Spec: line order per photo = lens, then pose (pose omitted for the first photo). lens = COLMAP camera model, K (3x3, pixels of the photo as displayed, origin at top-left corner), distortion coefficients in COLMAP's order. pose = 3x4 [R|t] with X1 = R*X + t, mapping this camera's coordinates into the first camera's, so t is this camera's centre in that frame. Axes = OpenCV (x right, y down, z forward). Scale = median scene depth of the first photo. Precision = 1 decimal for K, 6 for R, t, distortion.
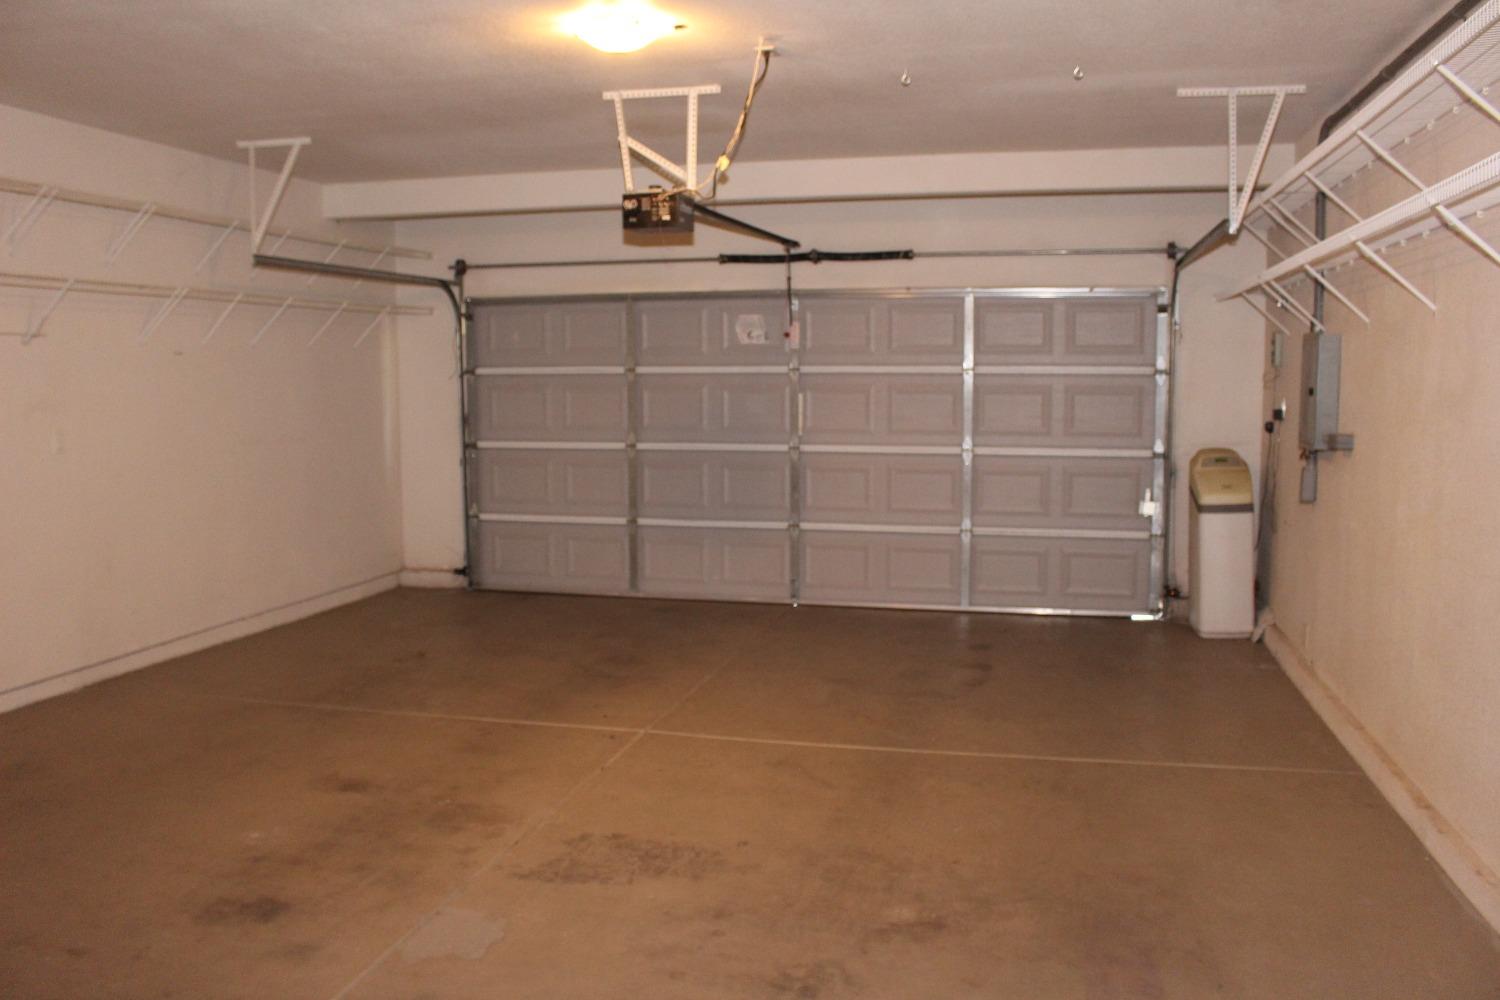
lens RADIAL K [[1240.5, 0, 750.0], [0, 1240.5, 500.0], [0, 0, 1]] dist [-0.166467, 0.145192]
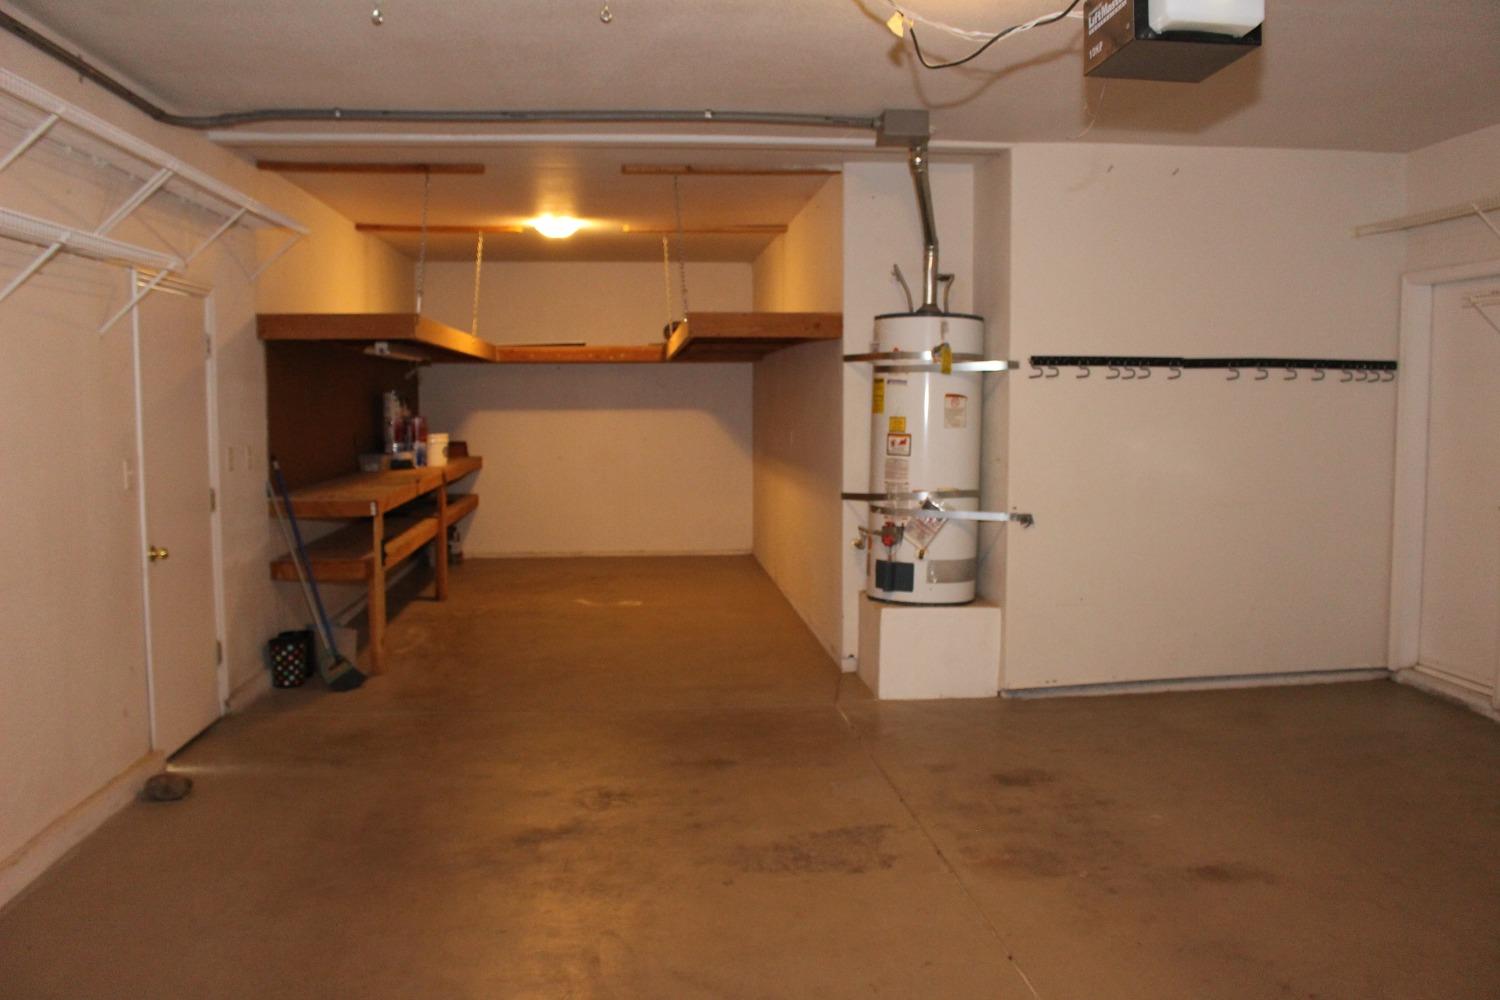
lens RADIAL K [[1240.5, 0, 750.0], [0, 1240.5, 500.0], [0, 0, 1]] dist [-0.166467, 0.145192]
pose [[-0.944765, 0.030259, -0.326350, 0.296048], [-0.028400, 0.984426, 0.173491, -0.189941], [0.326517, 0.173177, -0.929191, 1.944249]]
